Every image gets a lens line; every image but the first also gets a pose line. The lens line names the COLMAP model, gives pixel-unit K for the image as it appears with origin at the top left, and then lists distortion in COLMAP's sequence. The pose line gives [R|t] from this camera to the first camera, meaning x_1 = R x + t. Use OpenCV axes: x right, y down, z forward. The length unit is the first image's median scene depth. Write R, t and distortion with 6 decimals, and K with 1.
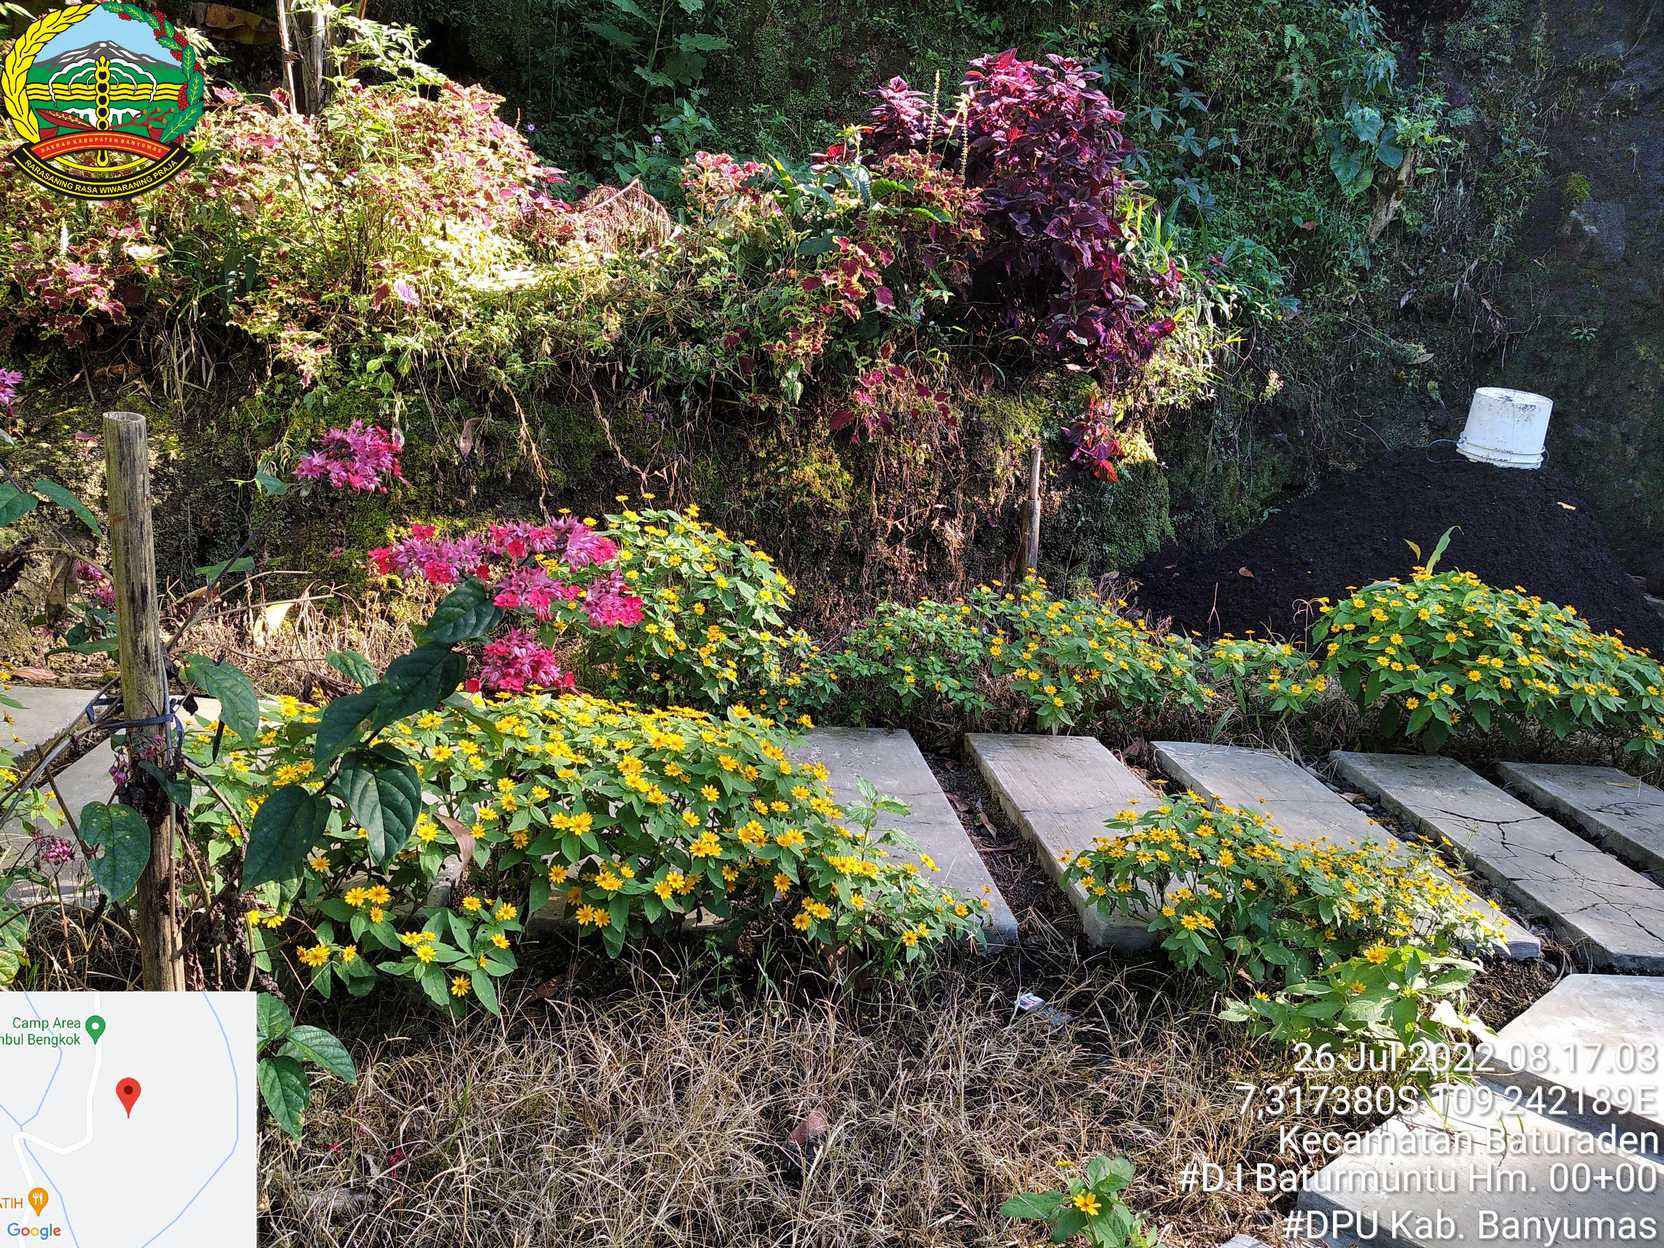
lens RADIAL K [[1385.1, 0, 834.8], [0, 1385.1, 622.7], [0, 0, 1]] dist [0.019636, -0.078314]
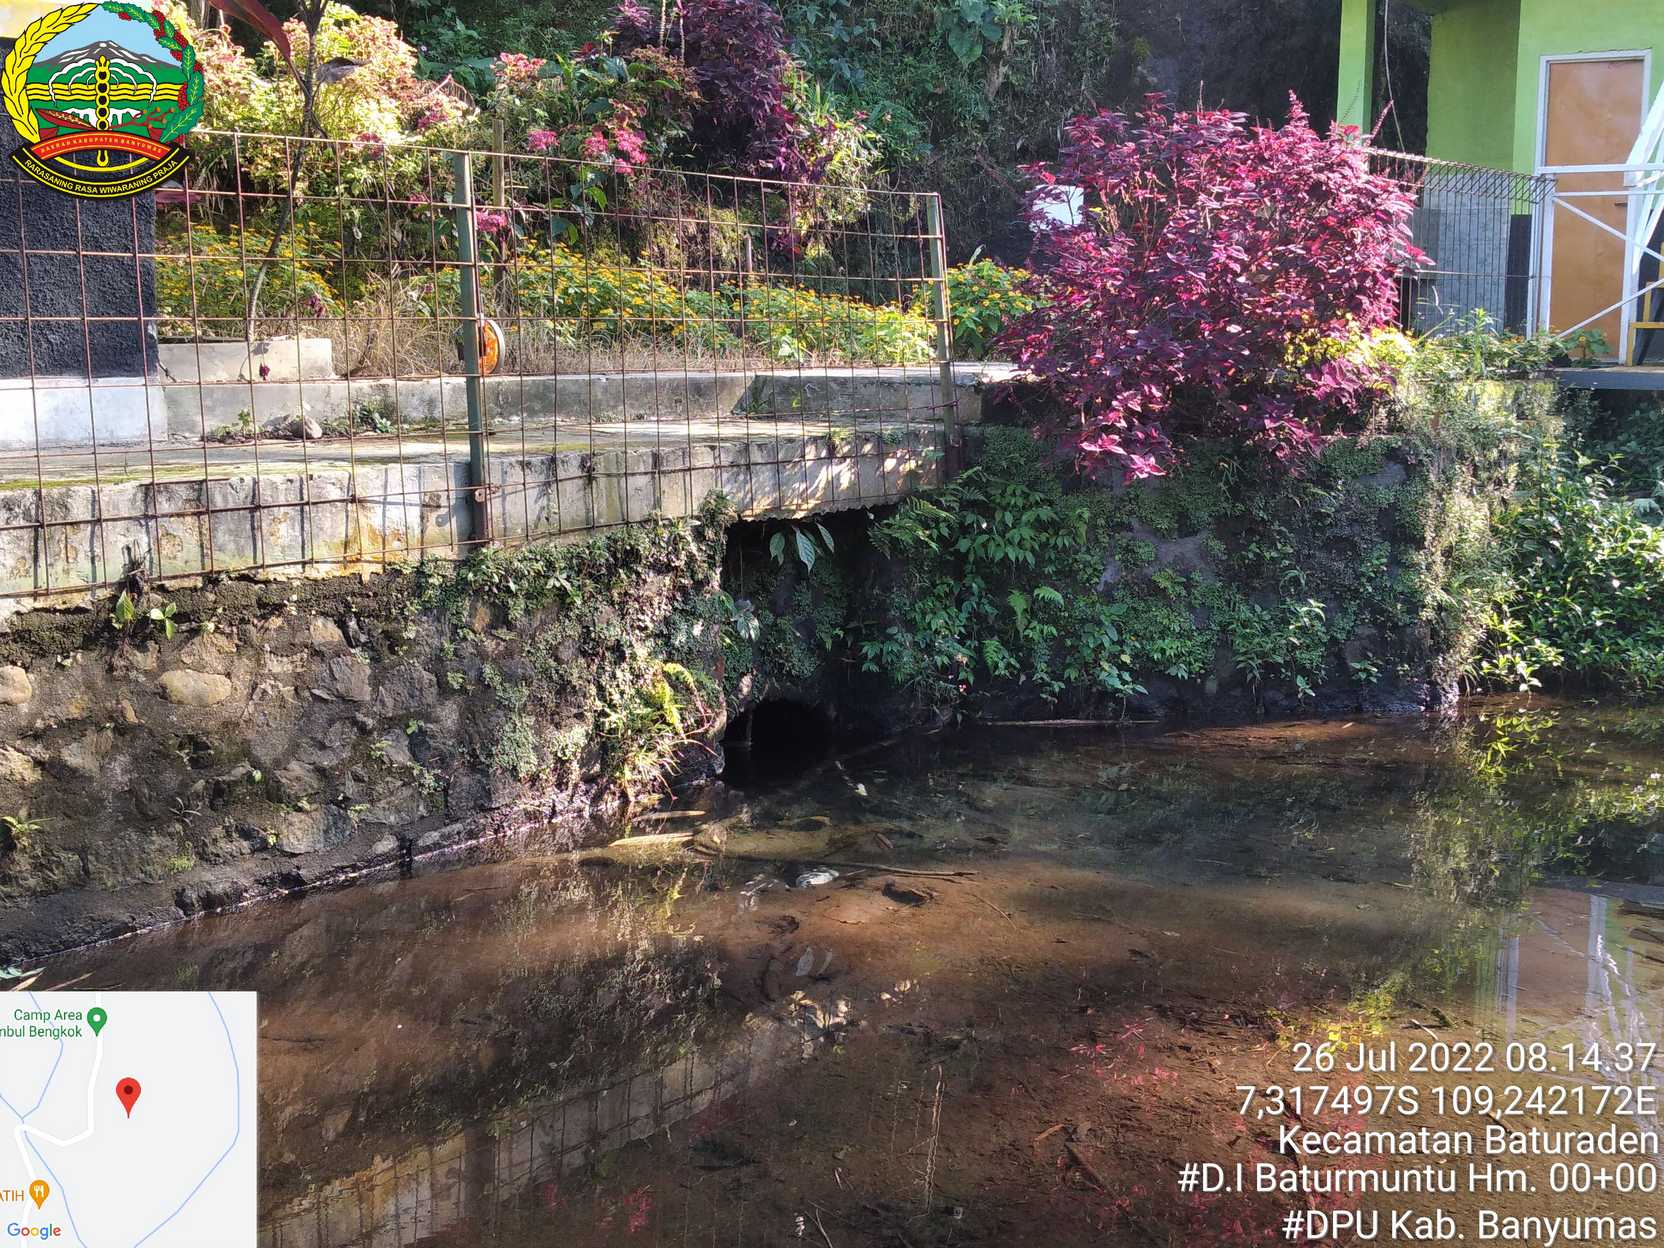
lens RADIAL K [[2141.6, 0, 832.0], [0, 2141.6, 624.0], [0, 0, 1]] dist [0.251422, -1.036098]
pose [[0.980611, -0.096409, 0.170610, -0.156783], [0.108497, 0.992099, -0.062986, 0.344290], [-0.163190, 0.080276, 0.983323, -0.988731]]
